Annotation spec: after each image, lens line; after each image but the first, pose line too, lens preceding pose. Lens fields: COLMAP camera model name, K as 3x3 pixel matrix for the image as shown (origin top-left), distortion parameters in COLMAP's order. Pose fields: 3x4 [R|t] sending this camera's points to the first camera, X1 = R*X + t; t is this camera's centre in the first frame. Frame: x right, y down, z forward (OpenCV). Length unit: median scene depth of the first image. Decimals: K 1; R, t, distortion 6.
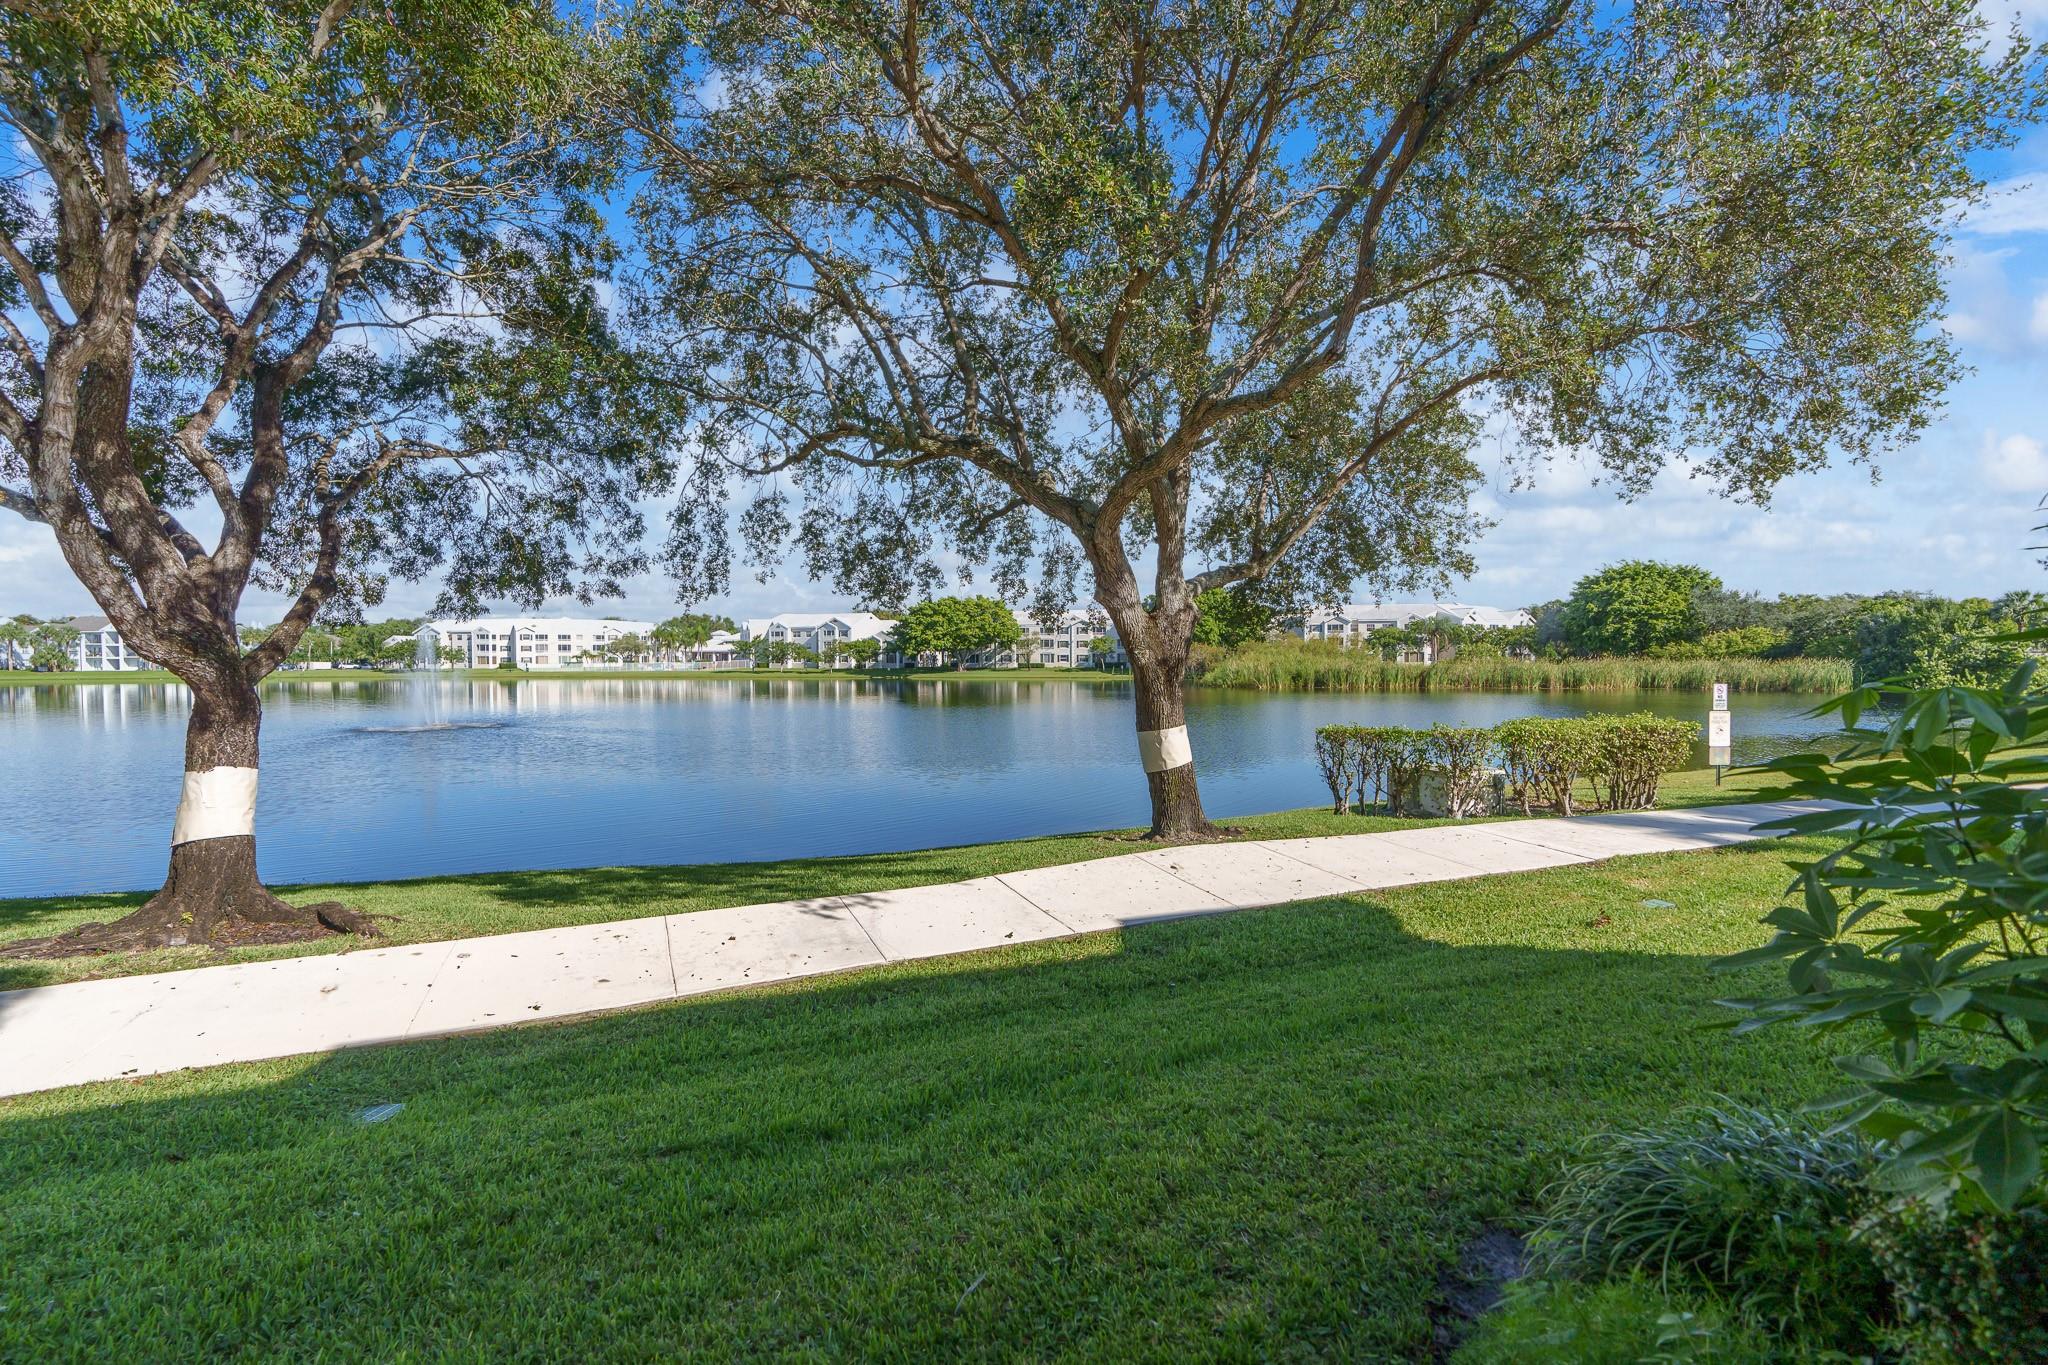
lens RADIAL K [[924.0, 0, 1020.0], [0, 924.0, 686.5], [0, 0, 1]] dist [-0.007644, 0.001149]
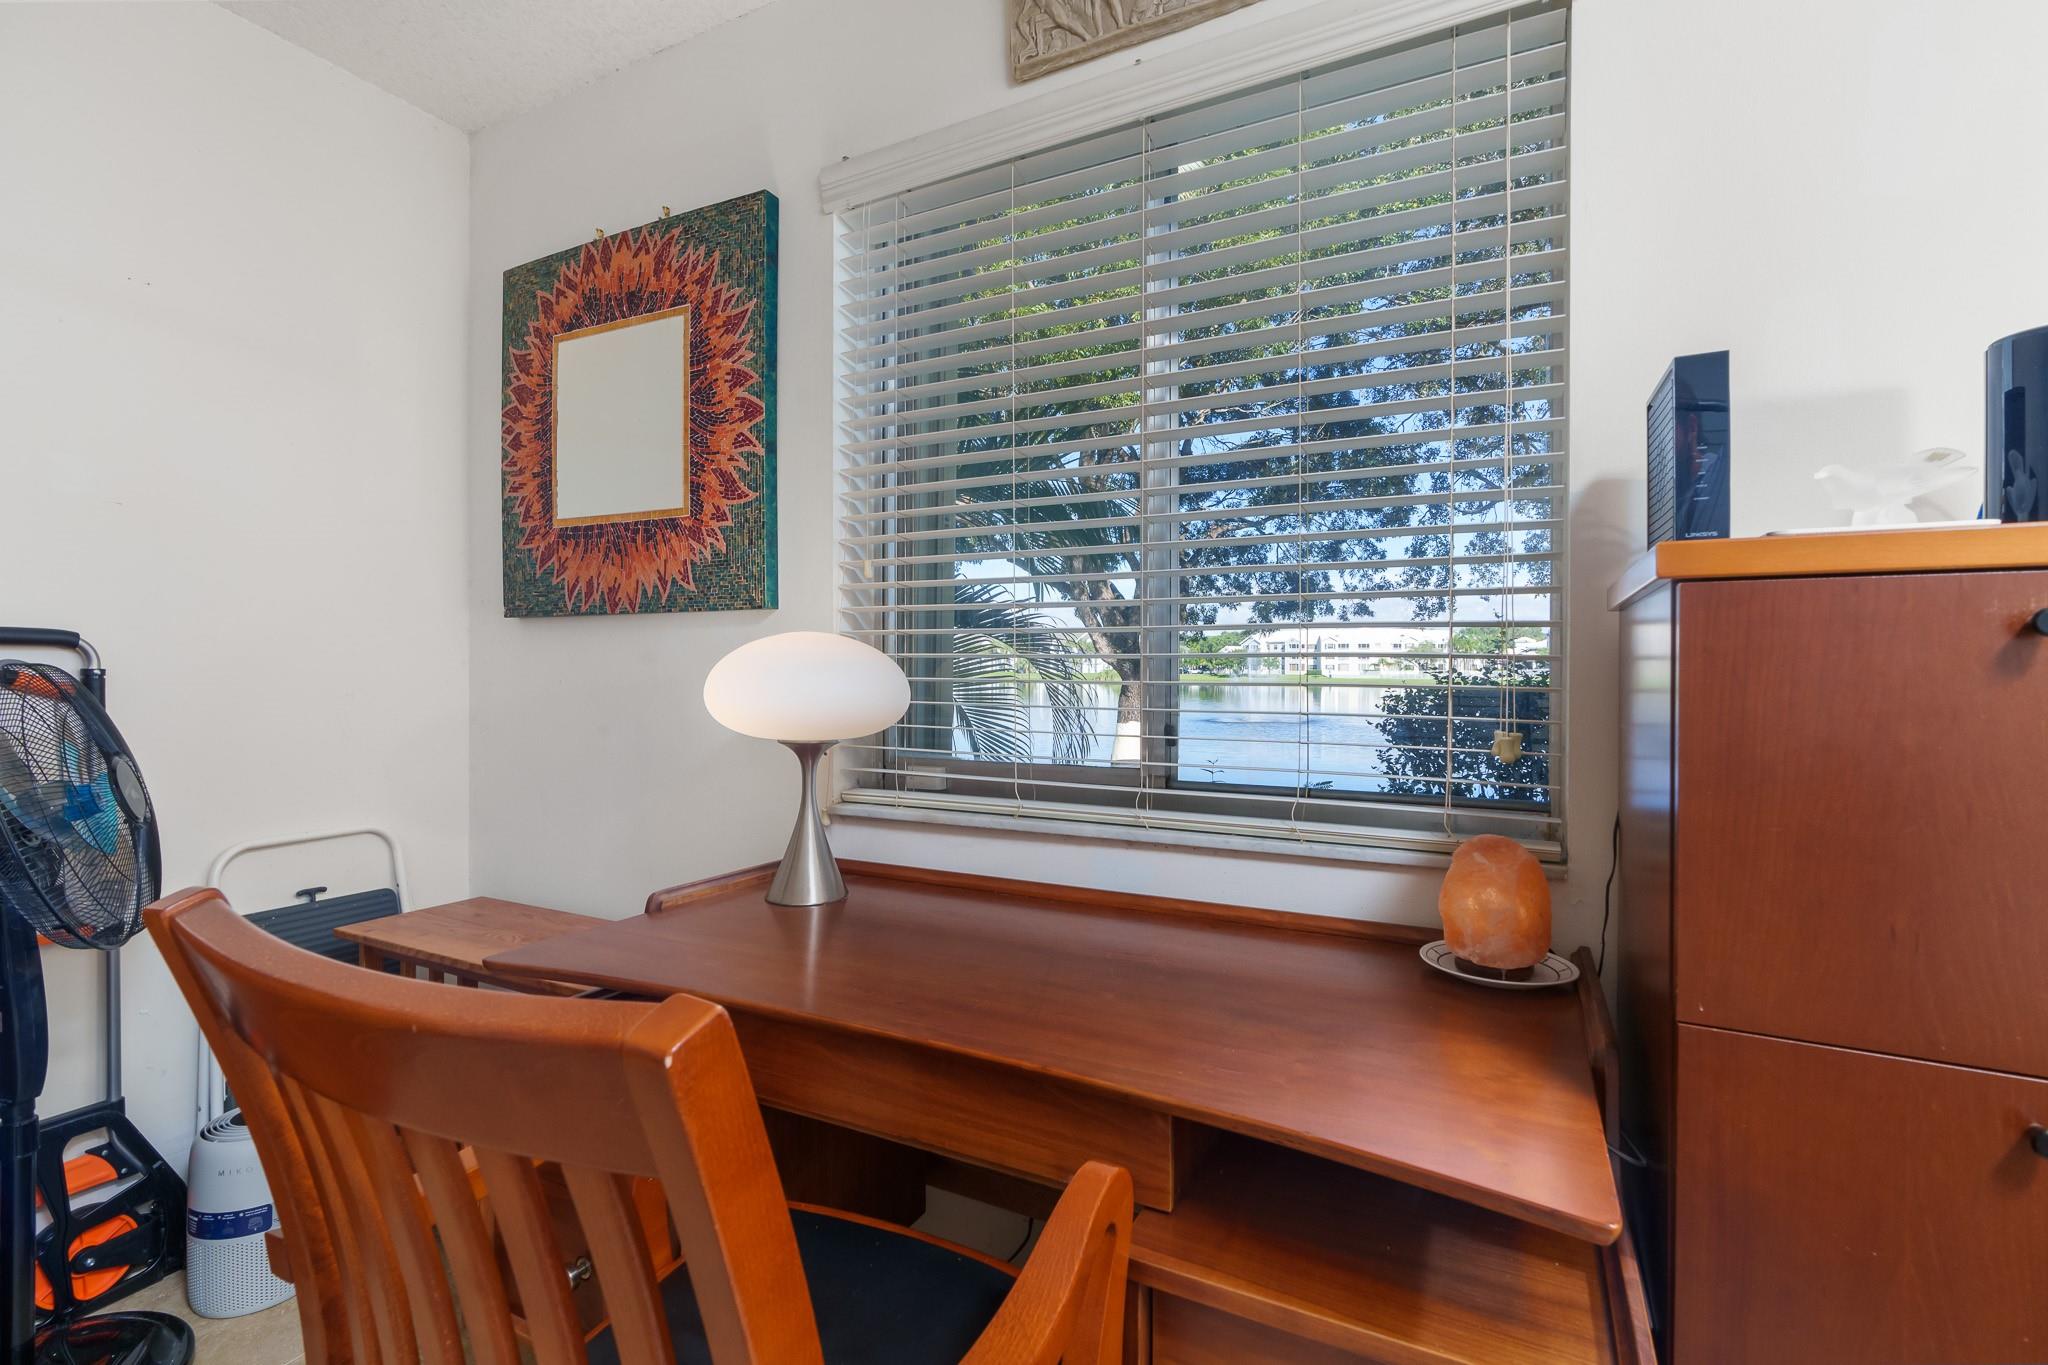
lens RADIAL K [[924.0, 0, 1036.0], [0, 924.0, 668.9], [0, 0, 1]] dist [-0.007644, 0.001149]
pose [[0.695525, 0.007261, -0.718466, 0.166723], [-0.027200, 0.999498, -0.016231, 0.009853], [0.717987, 0.030832, 0.695373, -0.222149]]
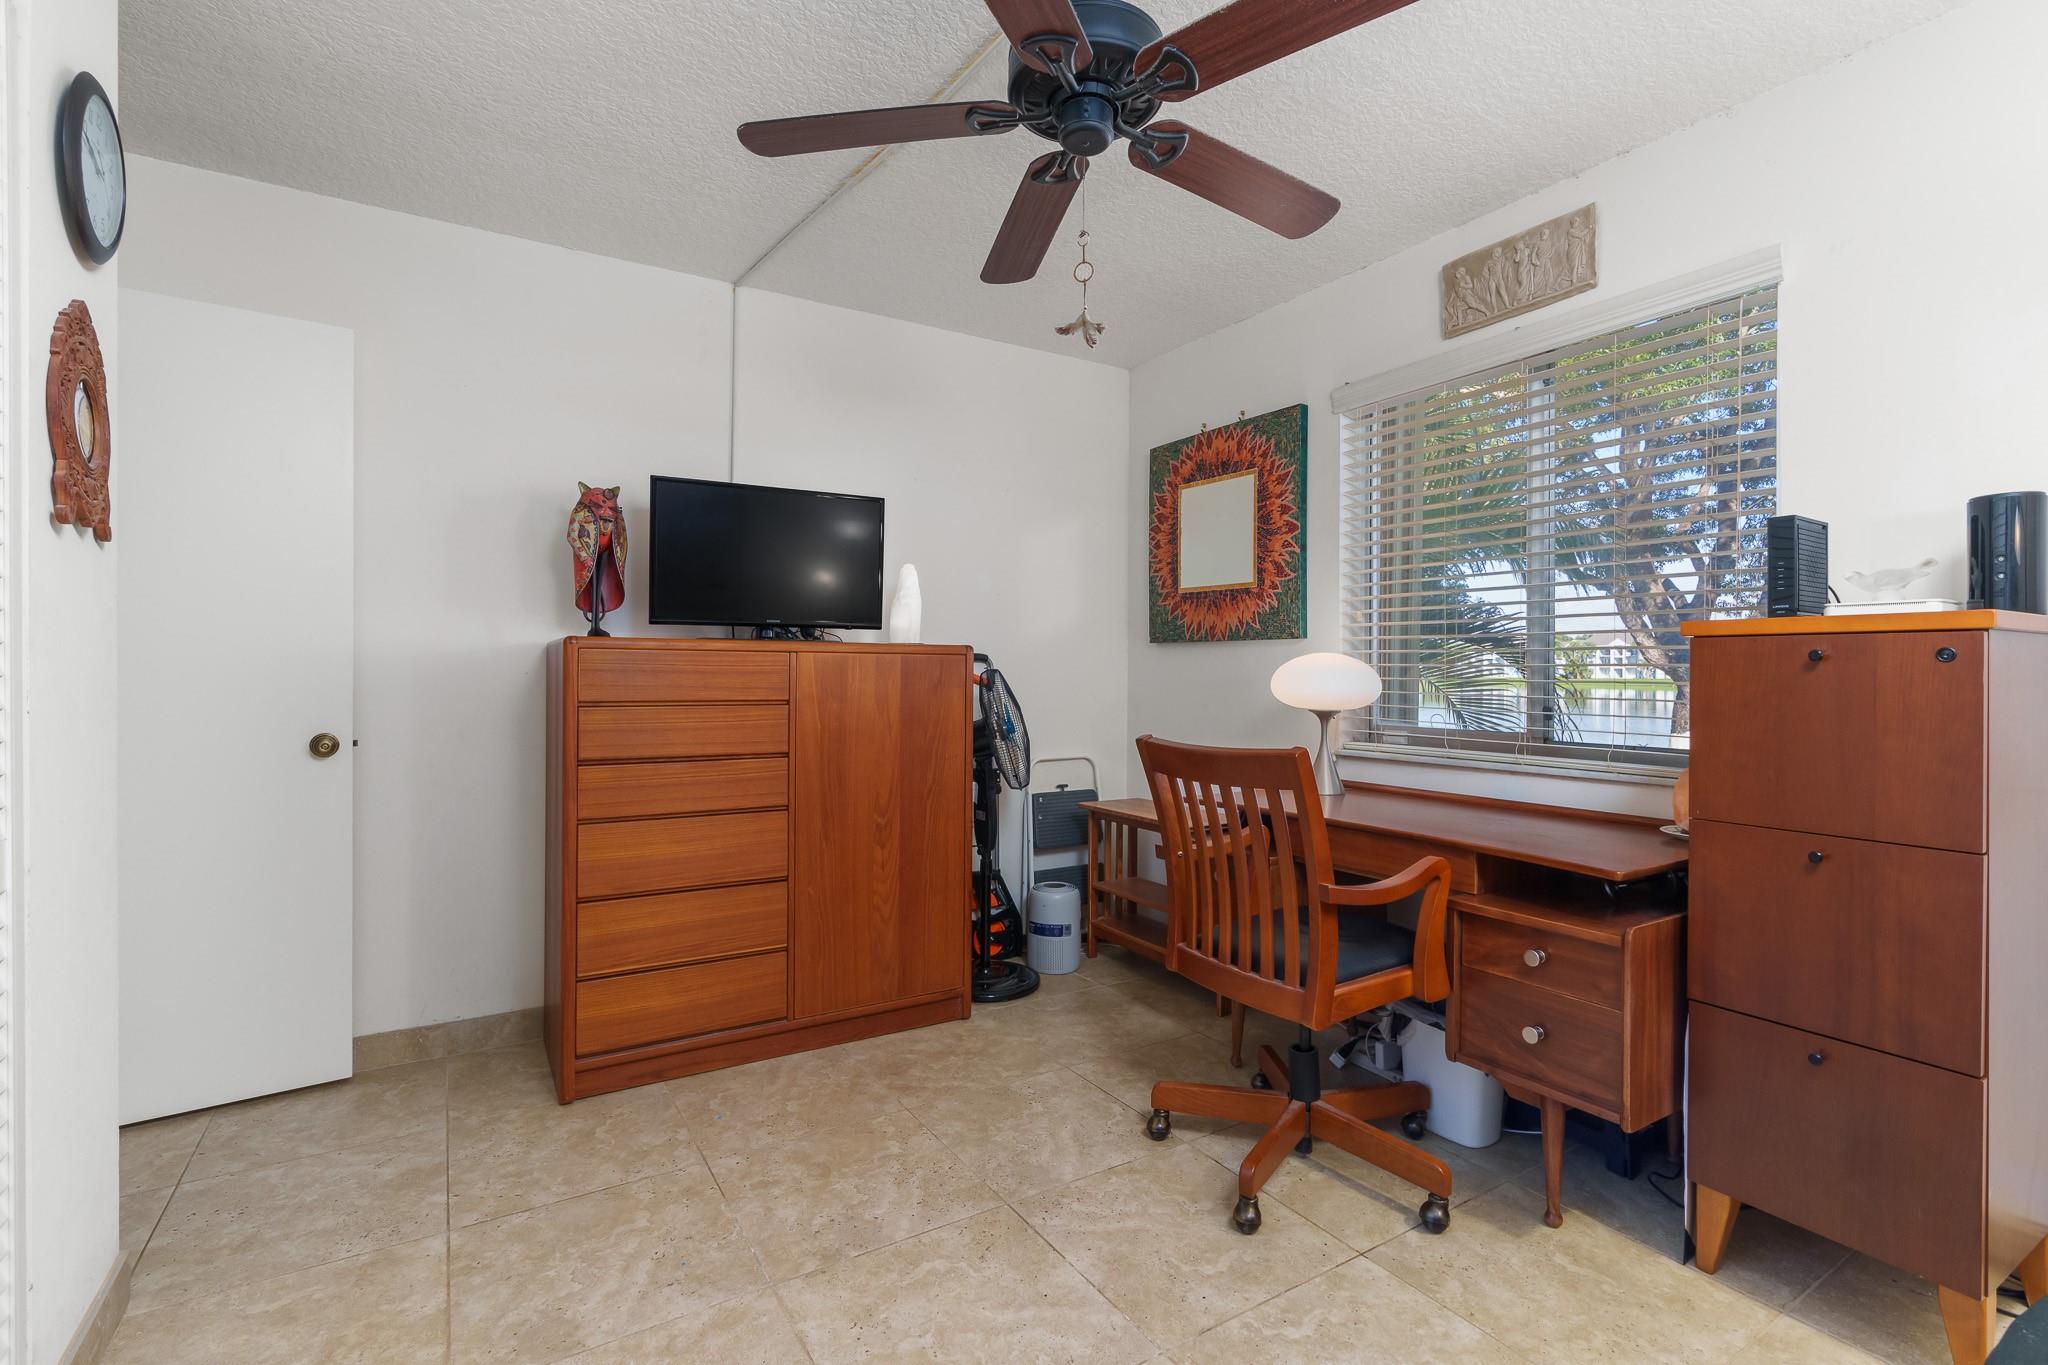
lens RADIAL K [[924.0, 0, 1022.9], [0, 924.0, 672.8], [0, 0, 1]] dist [-0.007644, 0.001149]
pose [[0.215891, 0.009135, -0.976375, 0.244304], [-0.034002, 0.999420, 0.001832, 0.010705], [0.975825, 0.032804, 0.216077, -0.268813]]
